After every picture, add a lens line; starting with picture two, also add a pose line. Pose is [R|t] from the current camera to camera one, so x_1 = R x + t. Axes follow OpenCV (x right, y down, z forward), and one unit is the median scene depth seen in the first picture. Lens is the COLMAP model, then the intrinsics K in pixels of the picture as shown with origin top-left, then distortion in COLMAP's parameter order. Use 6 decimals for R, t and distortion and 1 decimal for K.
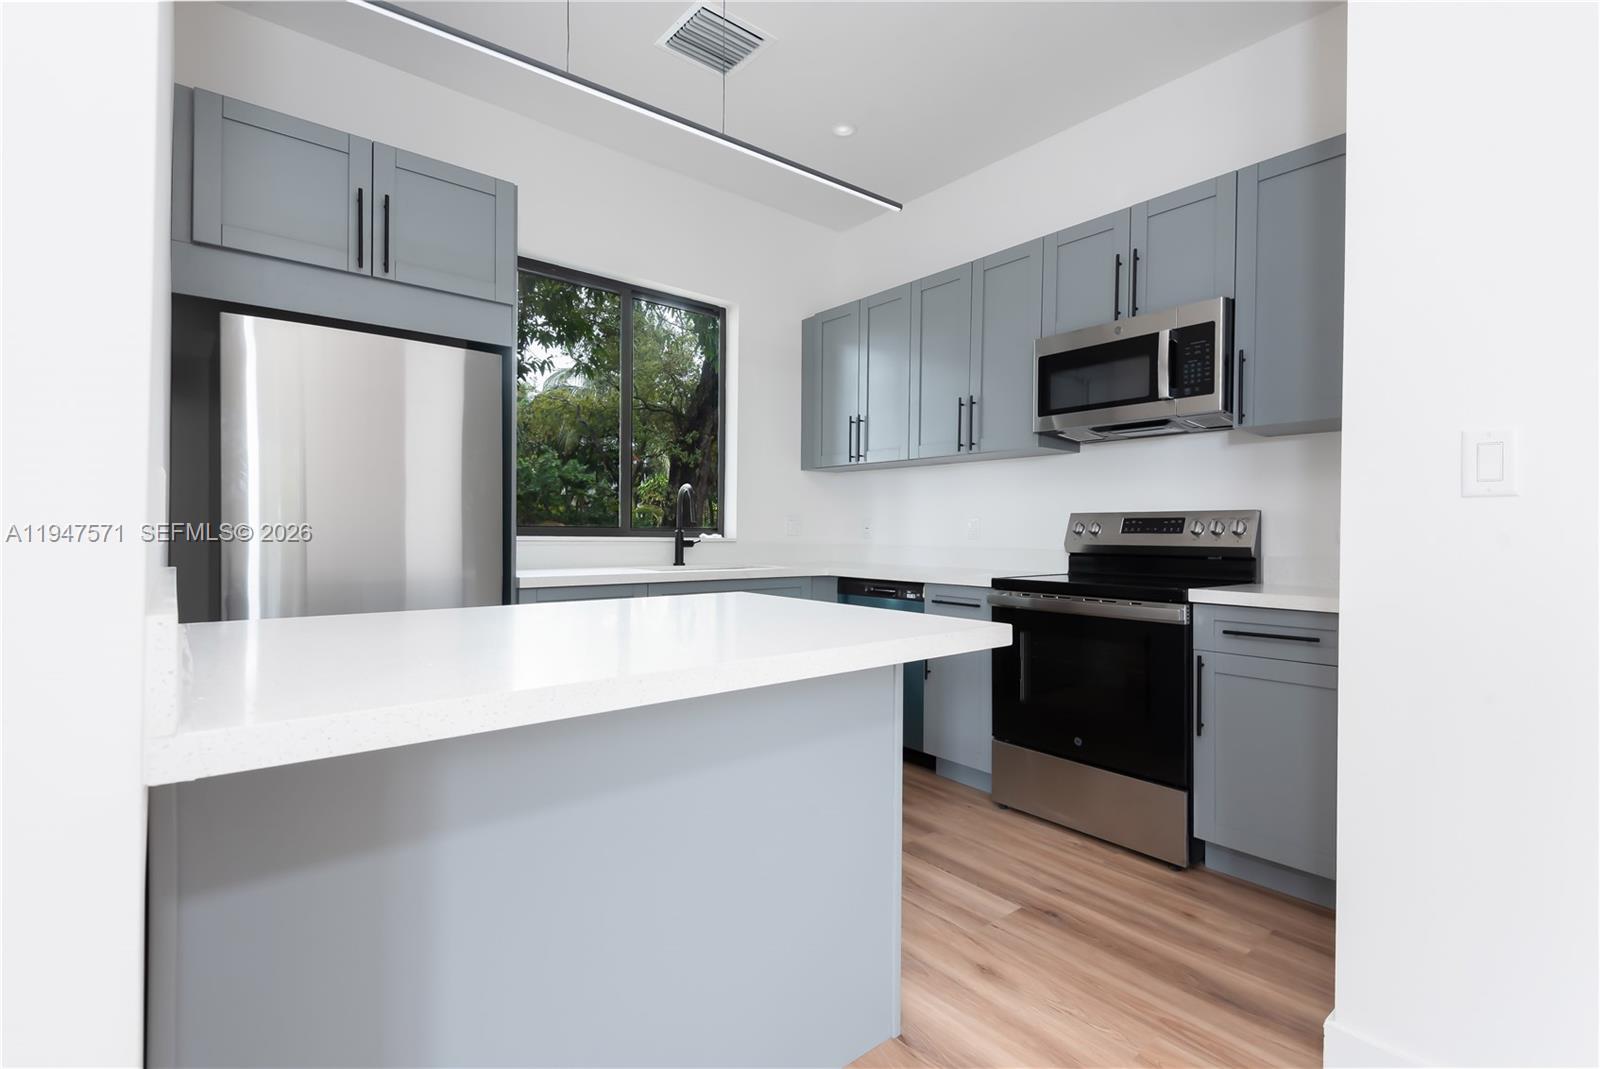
lens RADIAL K [[730.6, 0, 800.0], [0, 730.6, 534.5], [0, 0, 1]] dist [0.023227, -0.012319]
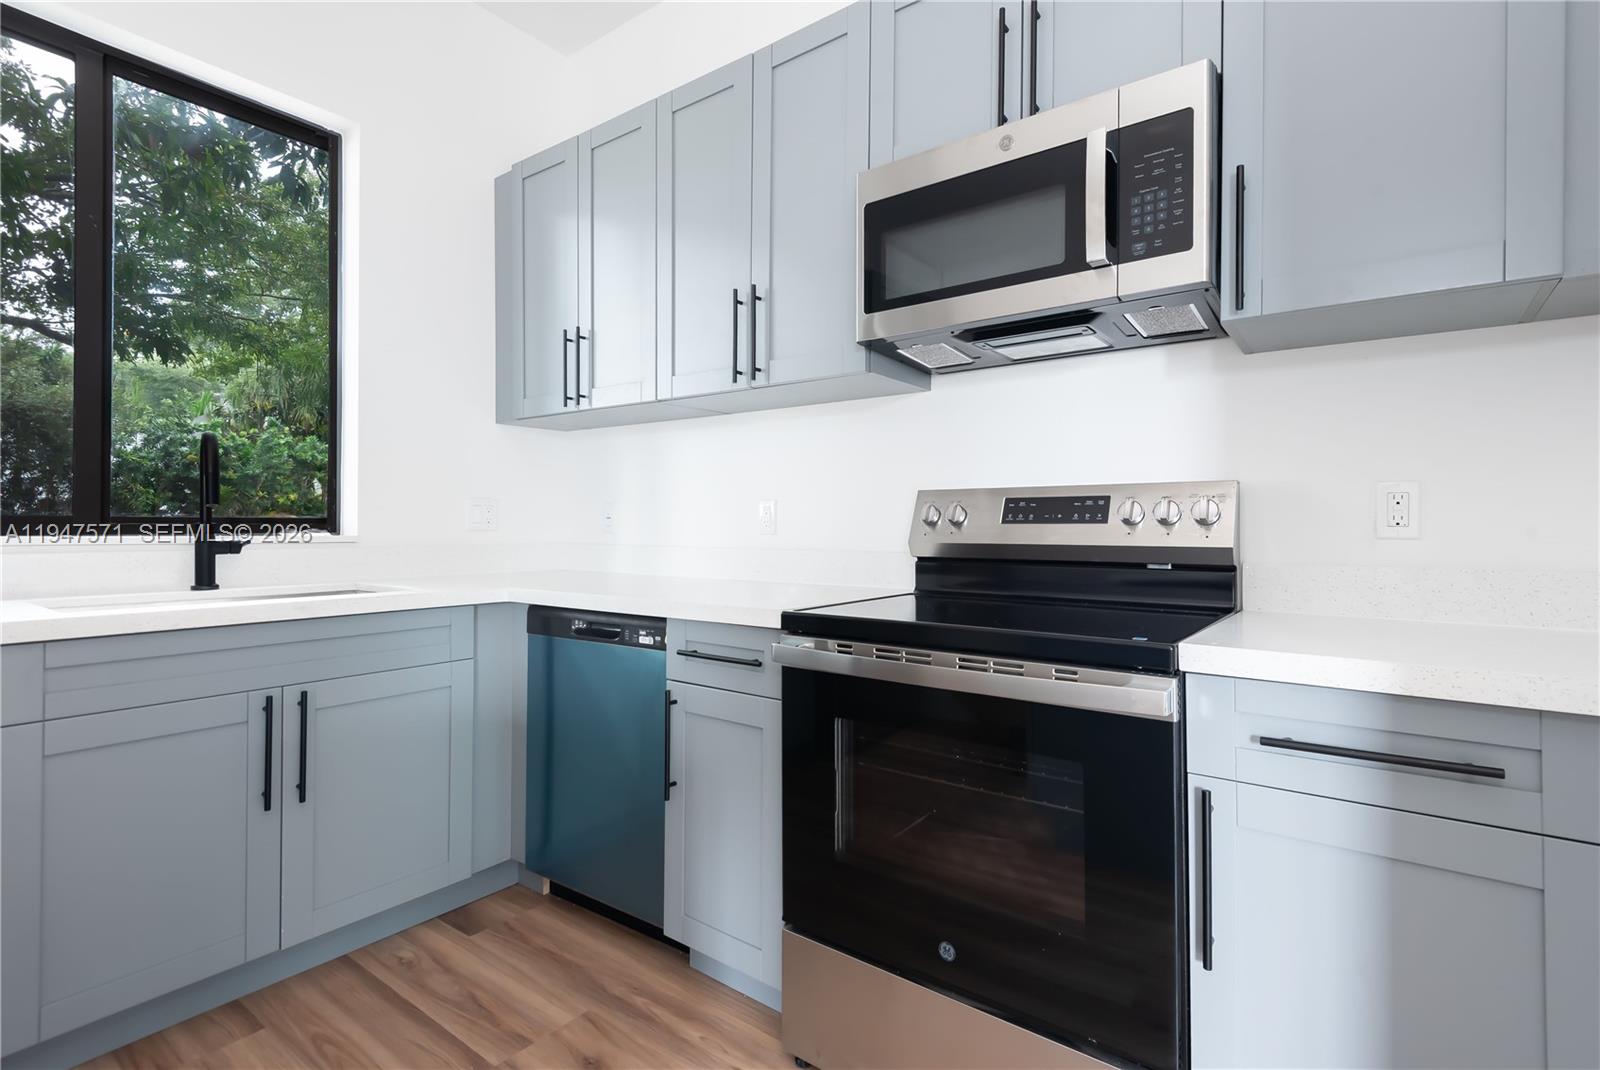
lens RADIAL K [[774.5, 0, 802.3], [0, 774.5, 523.5], [0, 0, 1]] dist [0.016355, -0.000058]
pose [[0.971909, -0.004943, 0.235307, 0.141666], [0.005848, 0.999978, -0.003148, -0.000669], [-0.235286, 0.004436, 0.971916, 0.446170]]
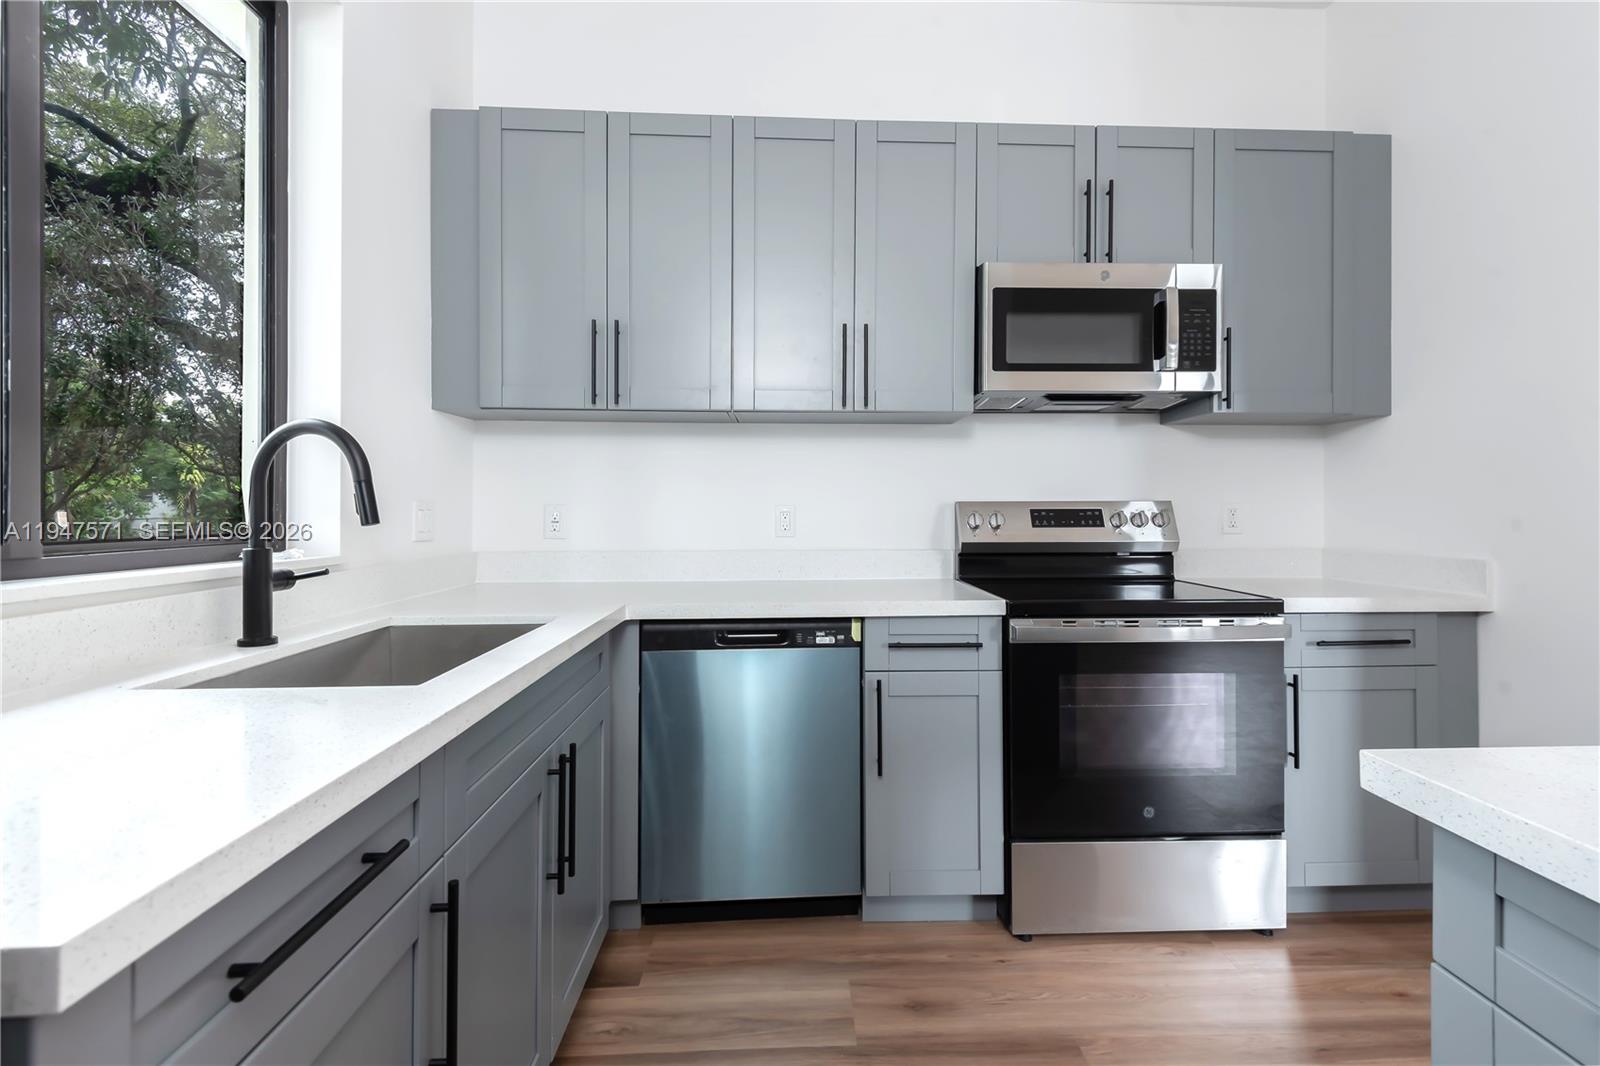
lens RADIAL K [[750.4, 0, 834.8], [0, 750.4, 510.4], [0, 0, 1]] dist [0.012243, -0.000586]
pose [[0.595848, -0.009658, 0.803039, -0.366156], [0.007999, 0.999949, 0.006091, -0.027745], [-0.803057, 0.002795, 0.595895, 0.687357]]
